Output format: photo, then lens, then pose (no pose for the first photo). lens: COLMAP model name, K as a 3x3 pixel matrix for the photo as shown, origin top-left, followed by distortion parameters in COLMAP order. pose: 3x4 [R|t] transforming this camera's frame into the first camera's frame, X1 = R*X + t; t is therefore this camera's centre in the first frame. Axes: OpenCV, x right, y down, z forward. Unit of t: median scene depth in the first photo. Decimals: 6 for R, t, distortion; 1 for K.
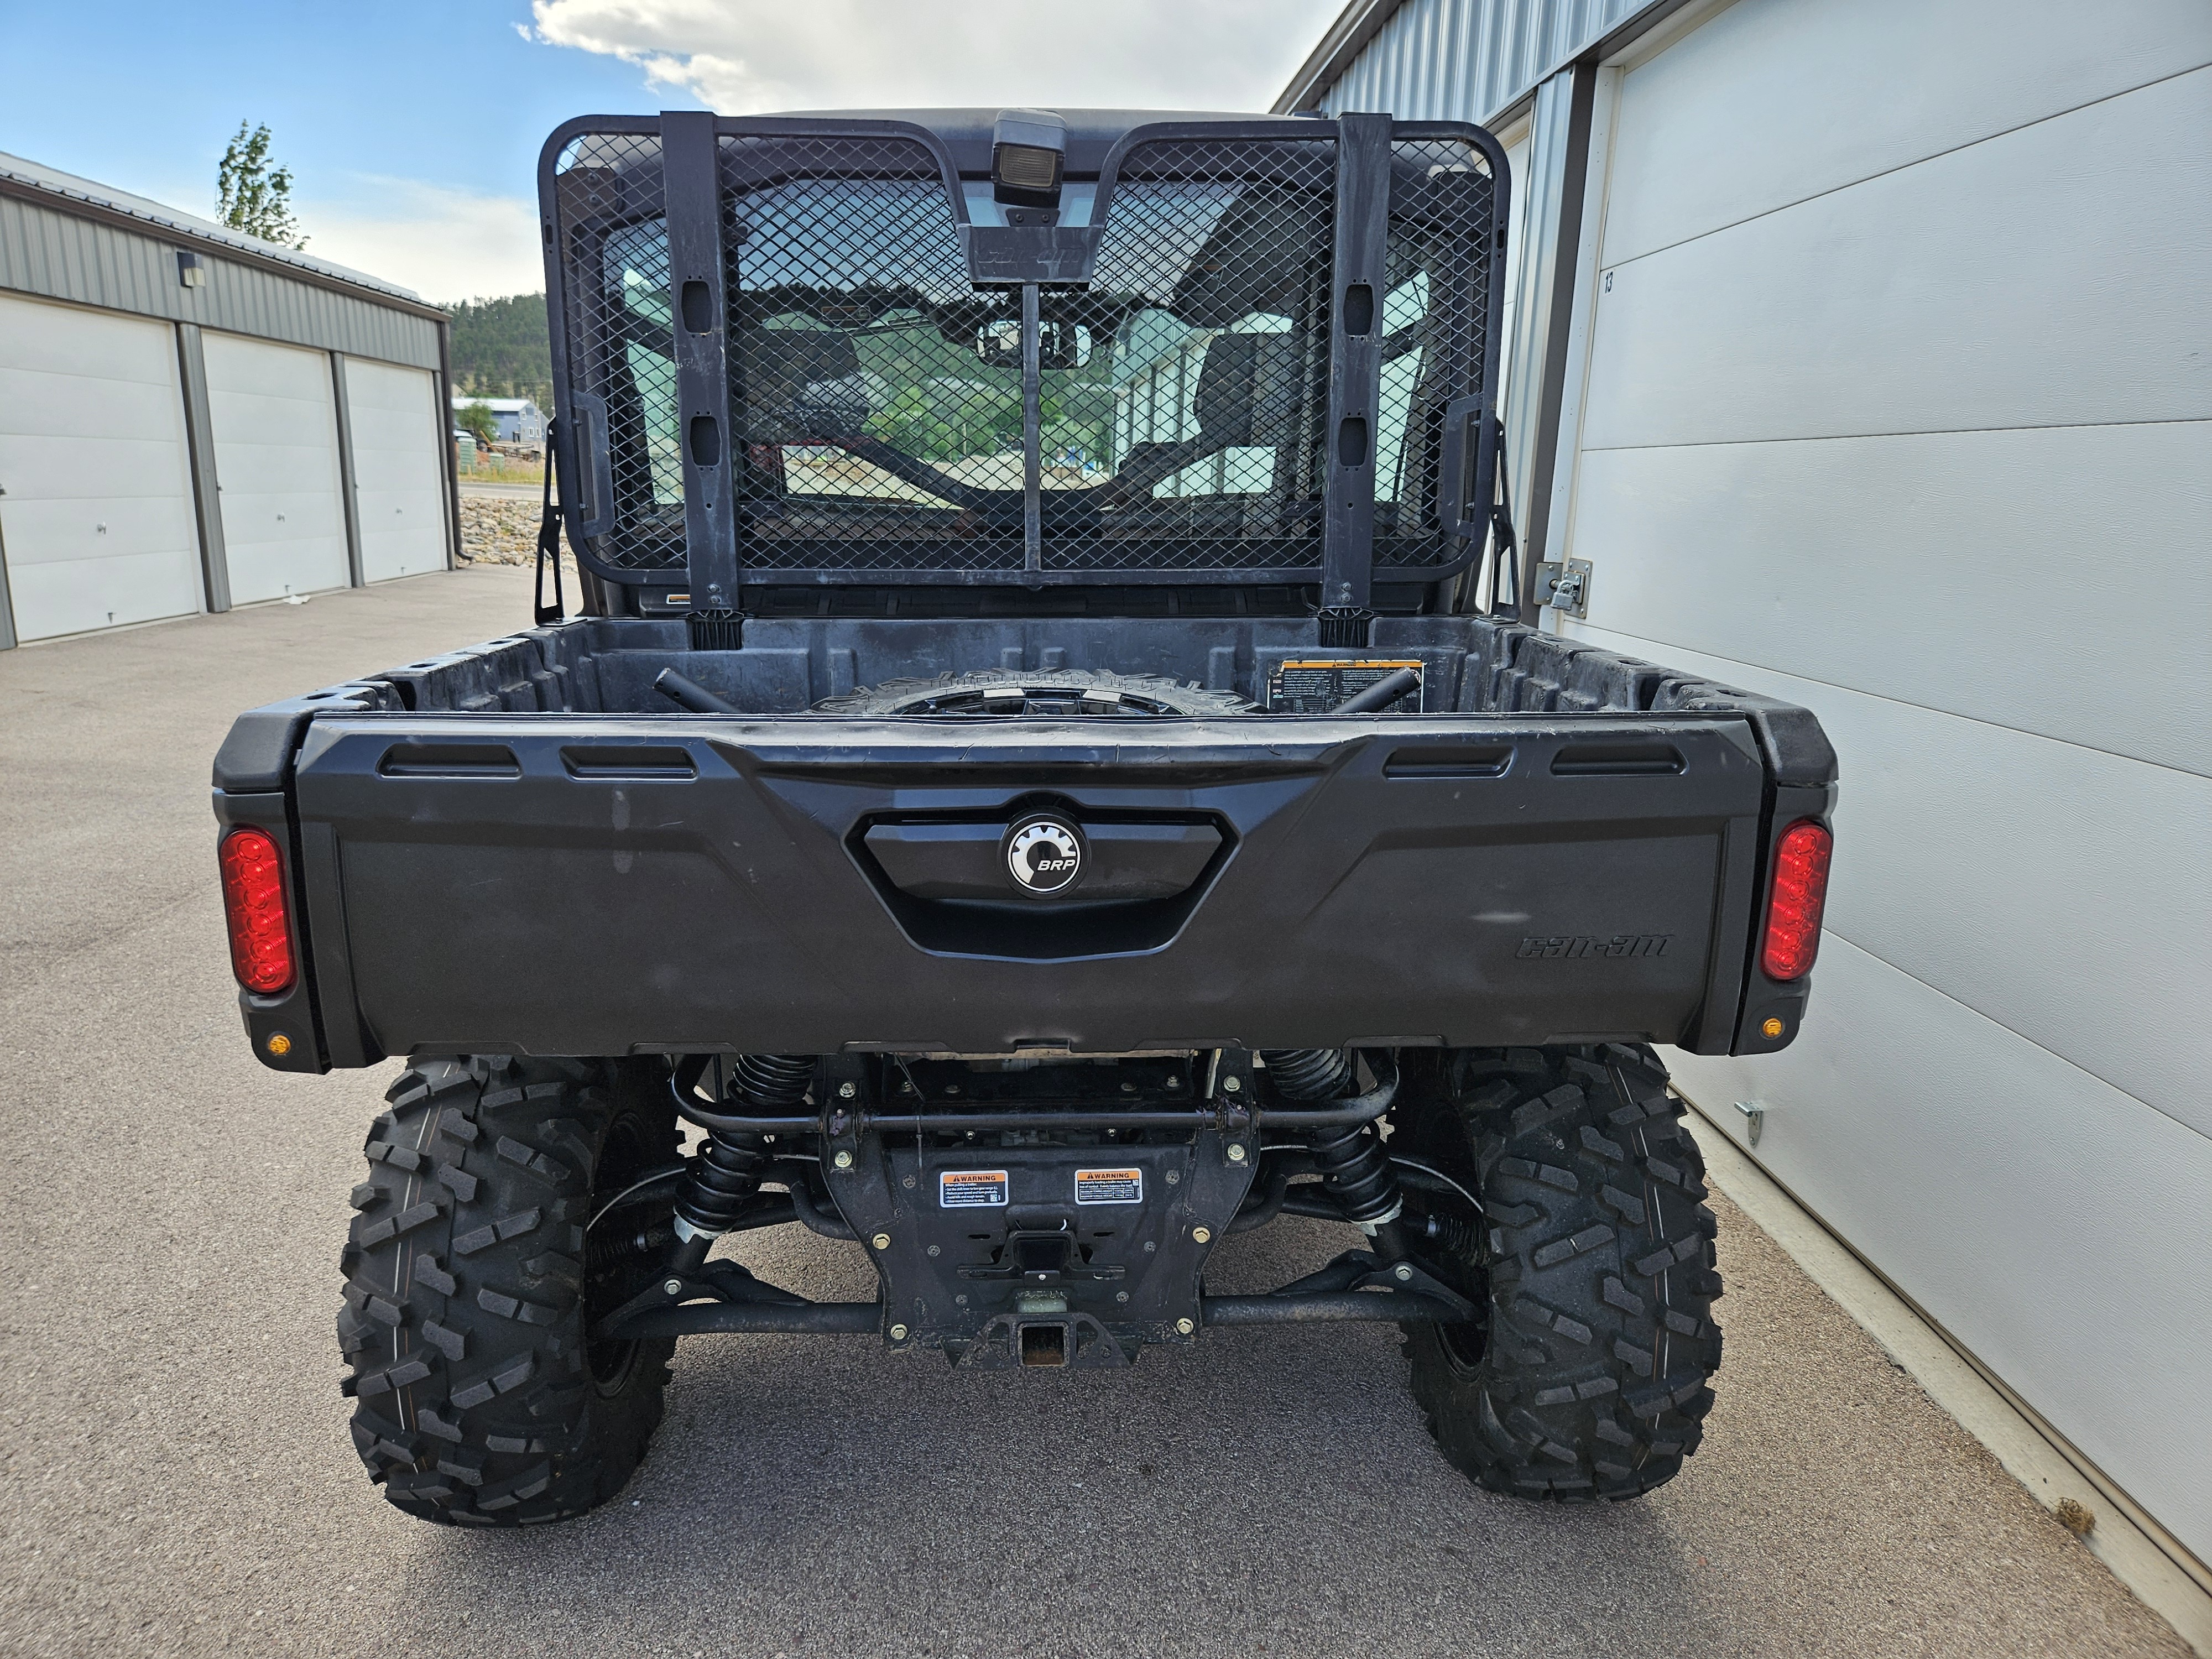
lens RADIAL K [[1512.5, 0, 1106.0], [0, 1512.5, 829.5], [0, 0, 1]] dist [0.008079, 0.002064]
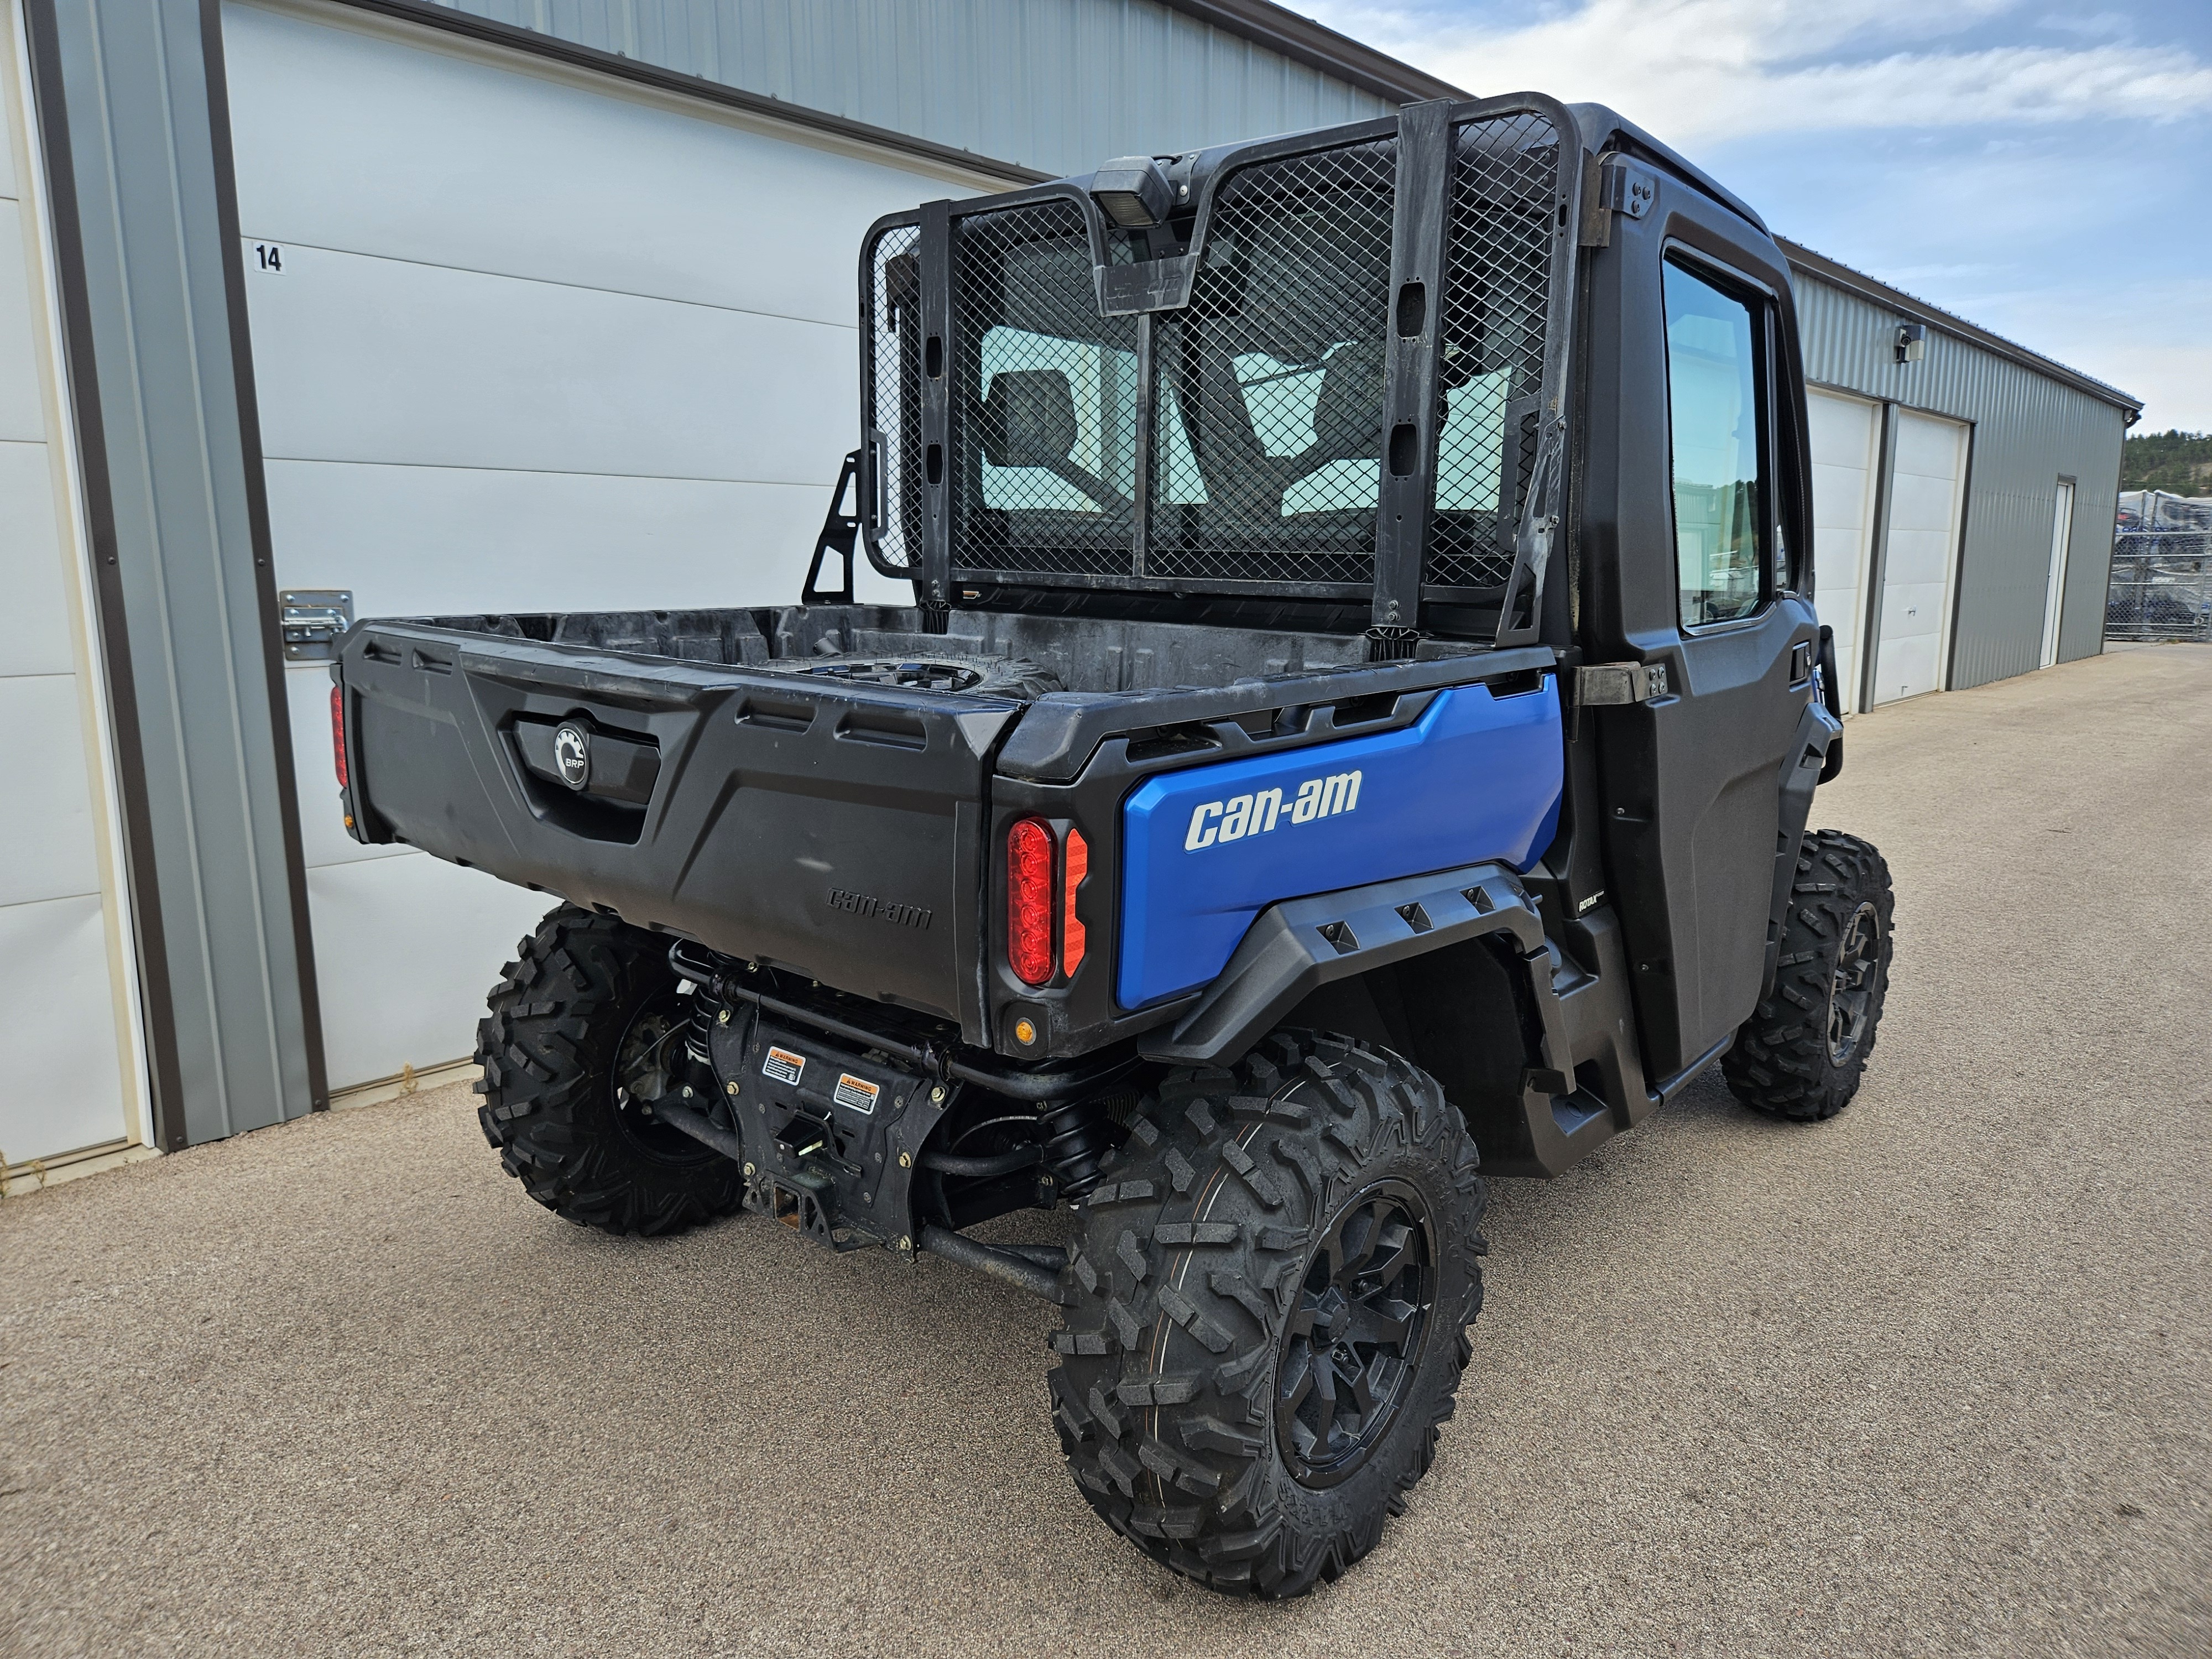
lens RADIAL K [[1512.5, 0, 1106.0], [0, 1512.5, 829.5], [0, 0, 1]] dist [0.008079, 0.002064]
pose [[0.725044, 0.141553, -0.673998, 0.699036], [-0.167436, 0.985517, 0.026861, -0.018886], [0.668039, 0.093376, 0.738244, 0.206809]]
